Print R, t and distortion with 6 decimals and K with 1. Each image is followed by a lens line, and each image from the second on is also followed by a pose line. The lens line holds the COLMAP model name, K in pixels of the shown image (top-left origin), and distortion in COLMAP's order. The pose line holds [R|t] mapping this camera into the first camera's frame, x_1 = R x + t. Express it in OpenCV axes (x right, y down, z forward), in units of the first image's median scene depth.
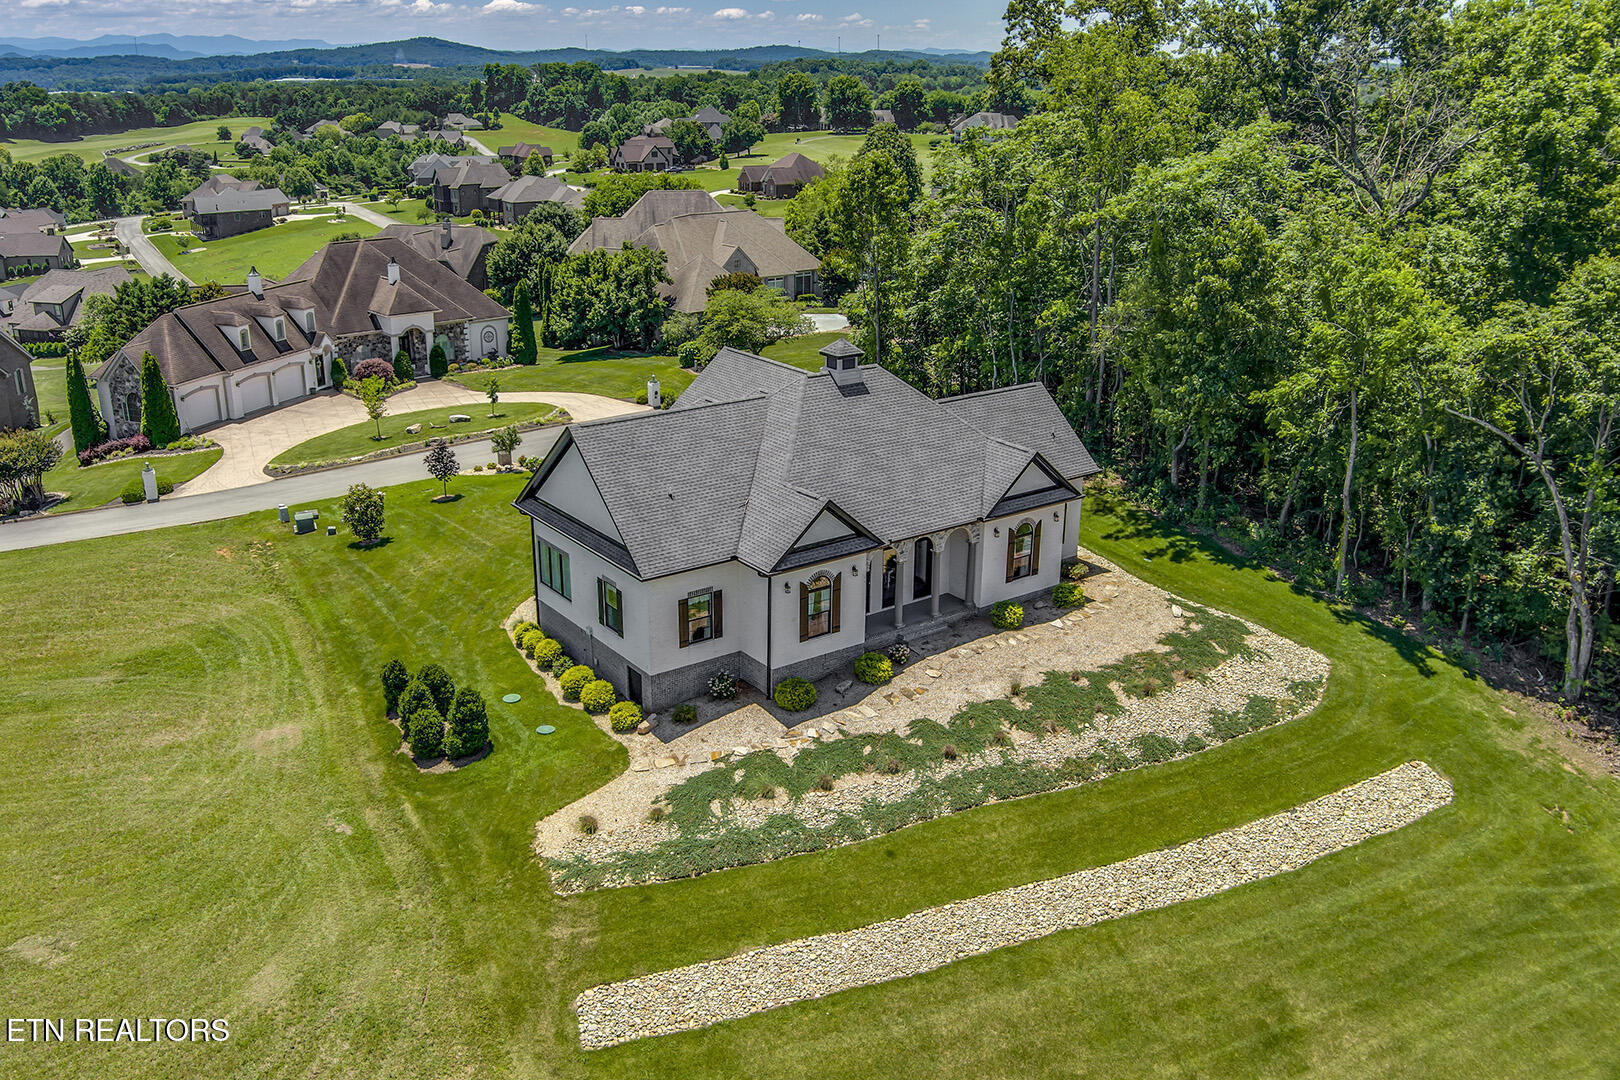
lens RADIAL K [[1353.3, 0, 821.0], [0, 1353.3, 579.1], [0, 0, 1]] dist [-0.074630, 0.019516]
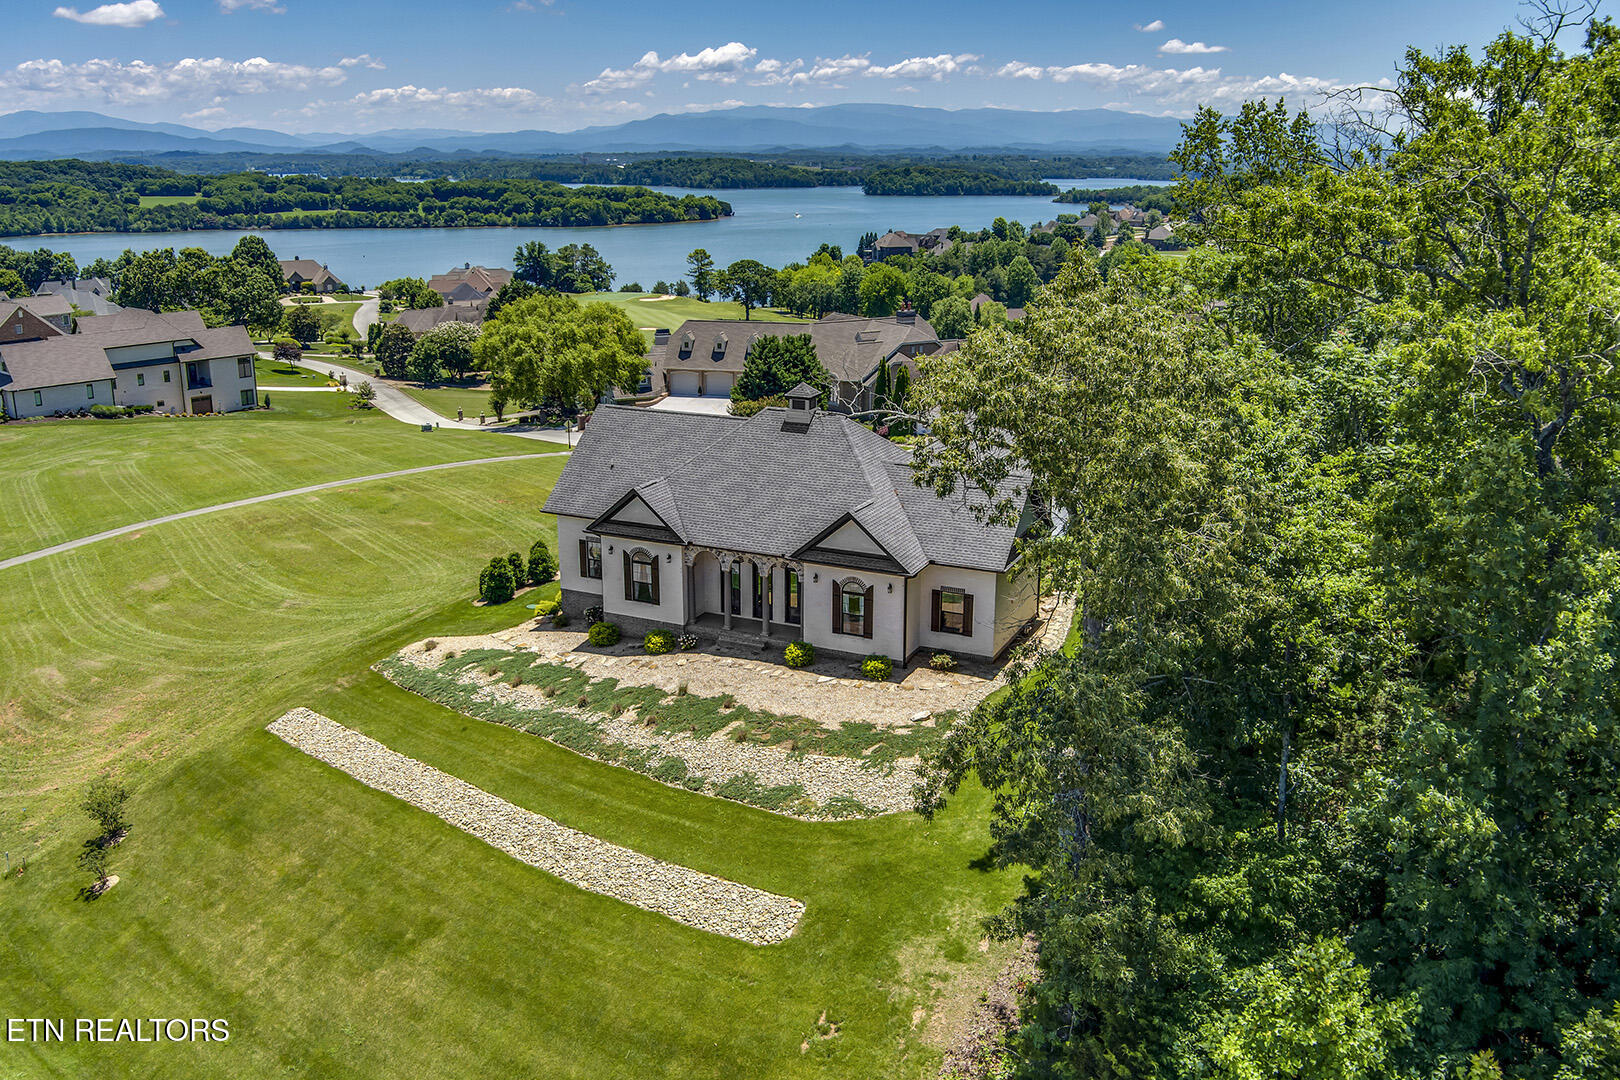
lens RADIAL K [[1377.8, 0, 817.4], [0, 1377.8, 569.5], [0, 0, 1]] dist [-0.071631, 0.001166]
pose [[0.477500, 0.249305, -0.842520, 1.125172], [-0.315553, 0.943585, 0.100370, -0.161984], [0.820012, 0.217934, 0.529231, 0.462327]]
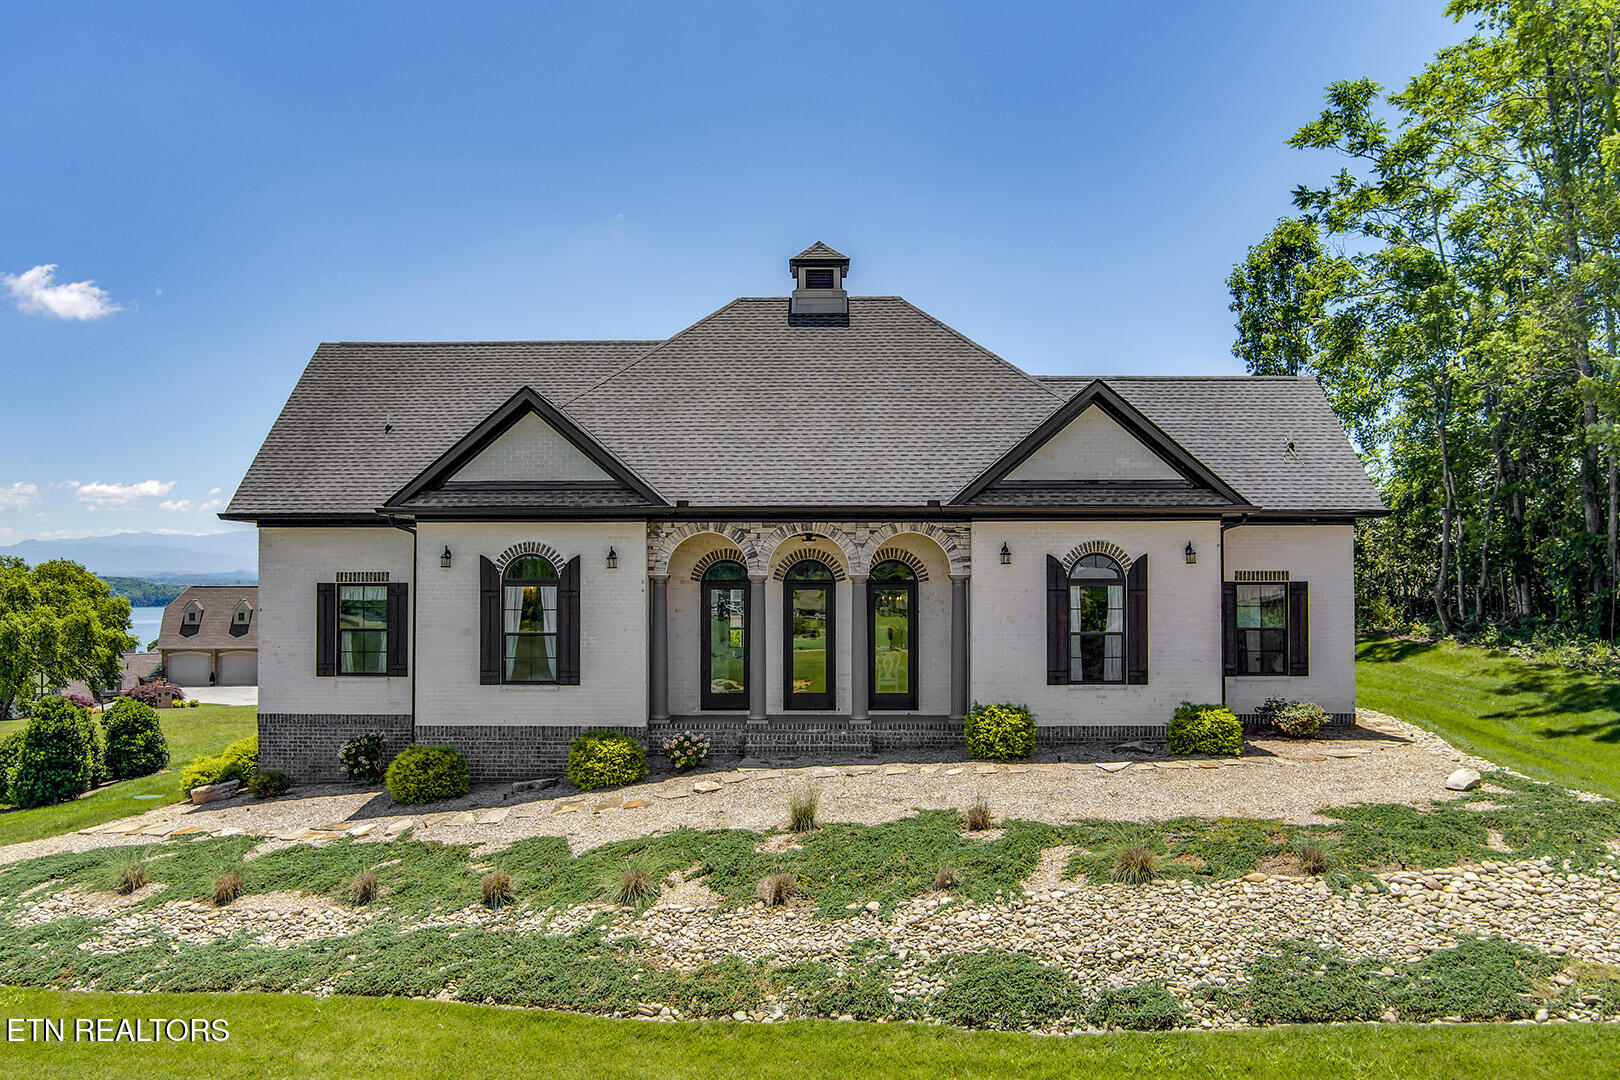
lens RADIAL K [[1353.3, 0, 821.0], [0, 1353.3, 579.1], [0, 0, 1]] dist [-0.074630, 0.019516]
pose [[0.801561, -0.010443, -0.597822, 0.382408], [-0.206888, 0.933241, -0.293699, 0.129992], [0.560979, 0.359100, 0.745889, 0.678029]]
